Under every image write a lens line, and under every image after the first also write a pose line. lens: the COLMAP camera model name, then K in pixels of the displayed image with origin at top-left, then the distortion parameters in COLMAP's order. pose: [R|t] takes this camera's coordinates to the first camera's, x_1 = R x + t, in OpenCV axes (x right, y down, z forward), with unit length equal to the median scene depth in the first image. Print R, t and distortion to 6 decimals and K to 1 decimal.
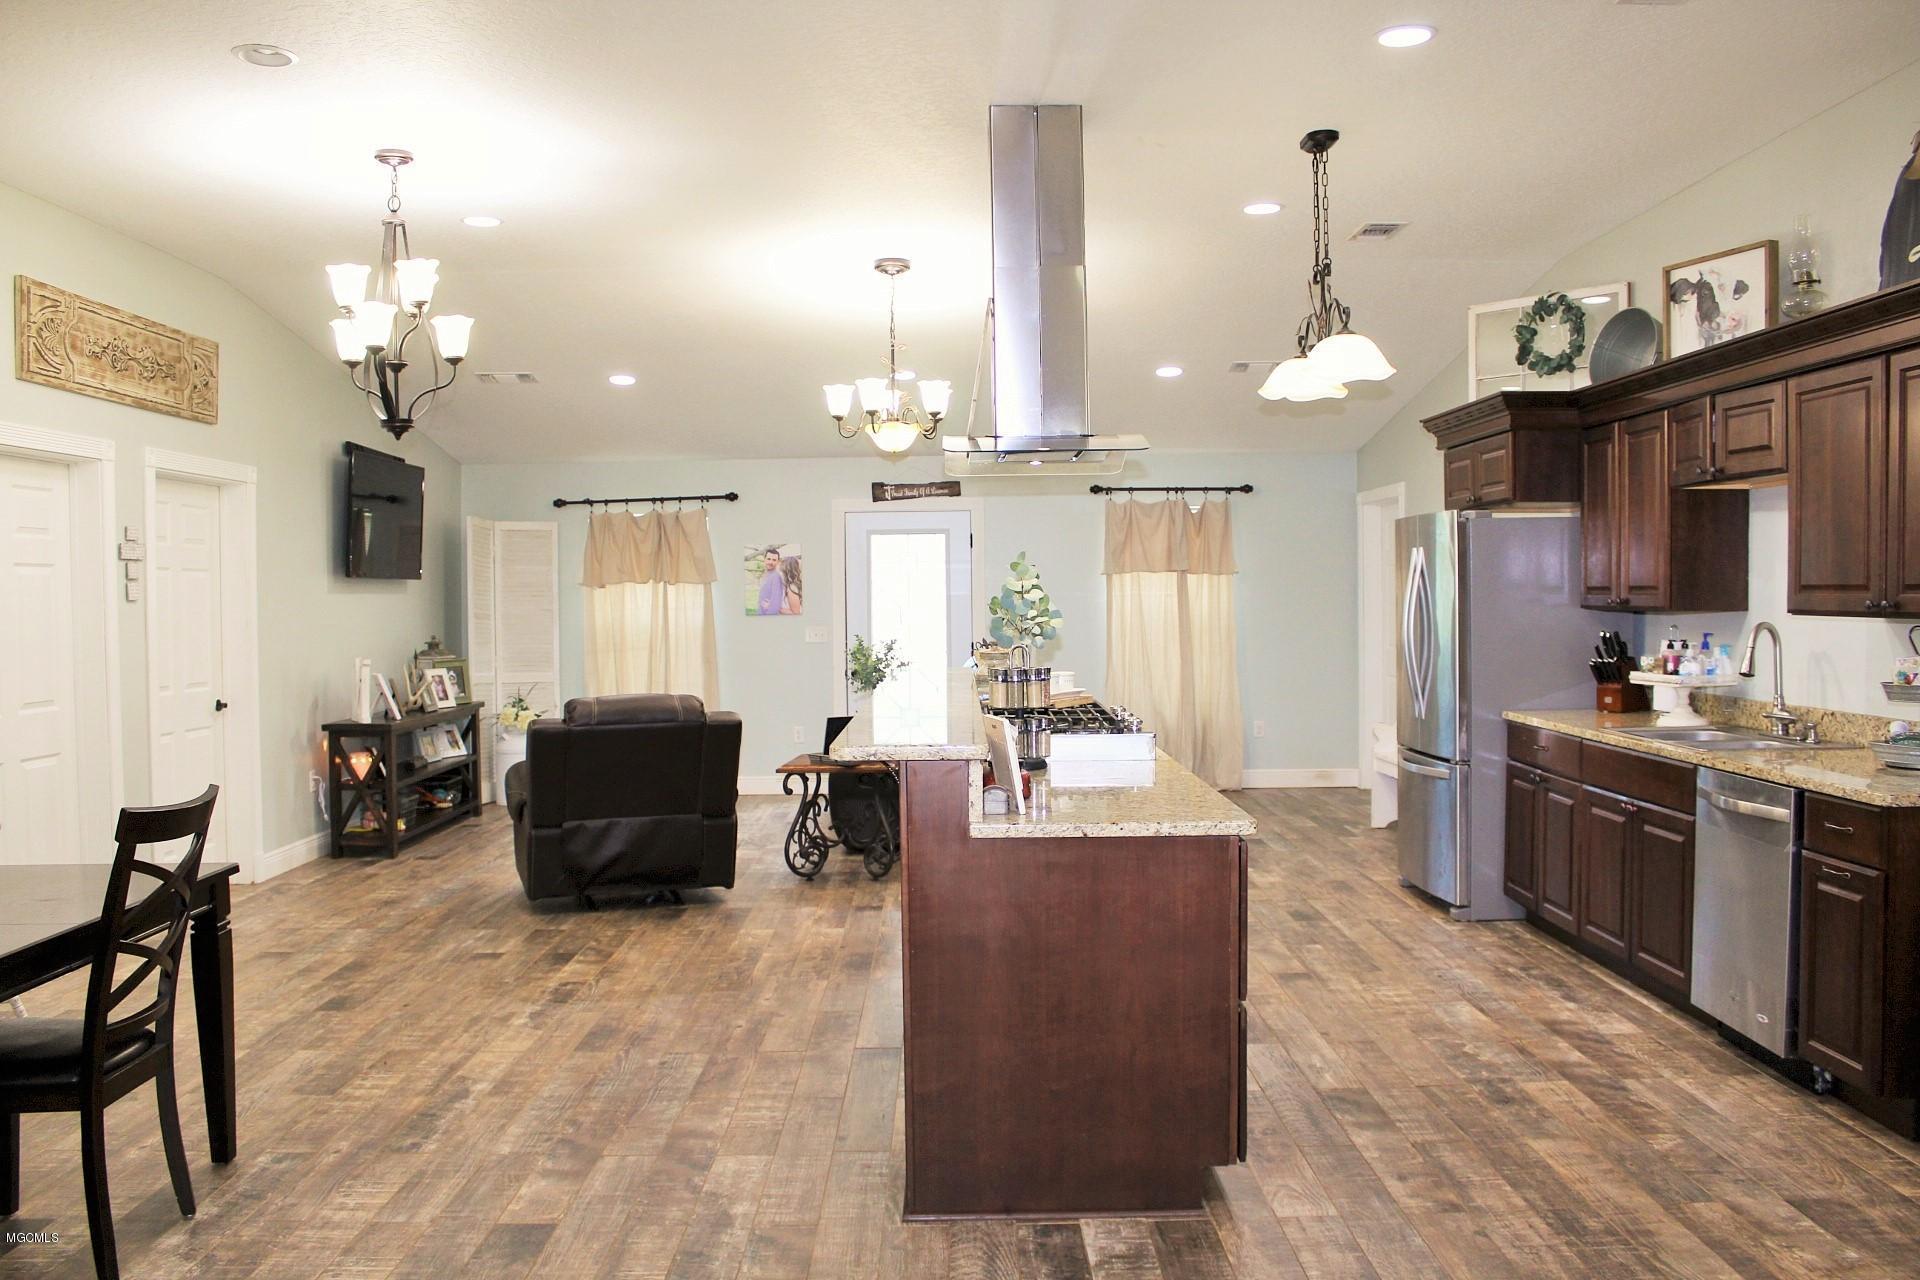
lens RADIAL K [[1507.0, 0, 949.1], [0, 1507.0, 675.4], [0, 0, 1]] dist [-0.173179, 0.152716]
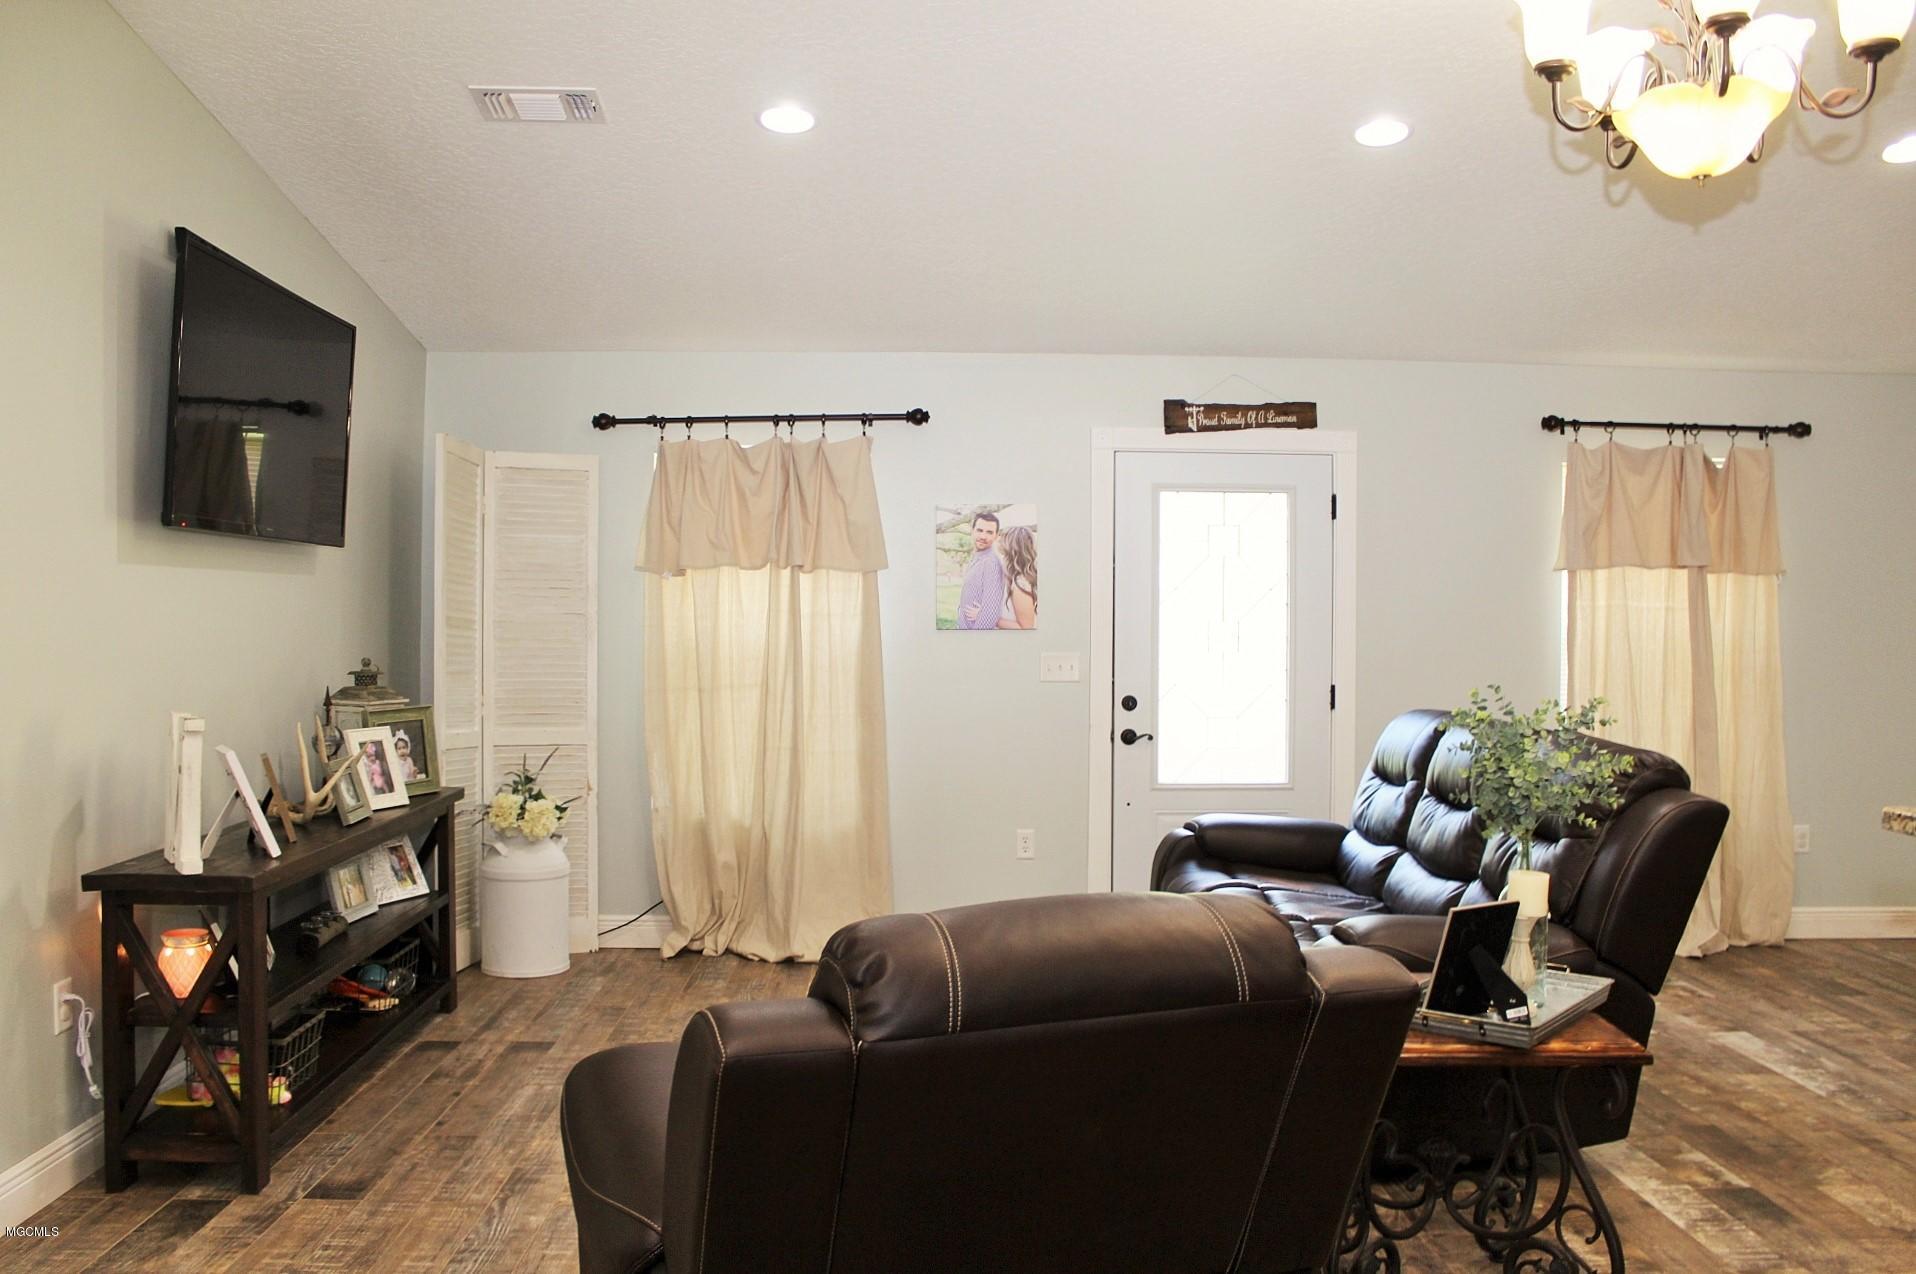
lens RADIAL K [[1503.9, 0, 947.1], [0, 1503.9, 672.4], [0, 0, 1]] dist [-0.173179, 0.152716]
pose [[0.999424, 0.015612, 0.030138, -0.152682], [-0.015168, 0.999774, -0.014887, -0.016493], [-0.030363, 0.014421, 0.999435, 0.454704]]
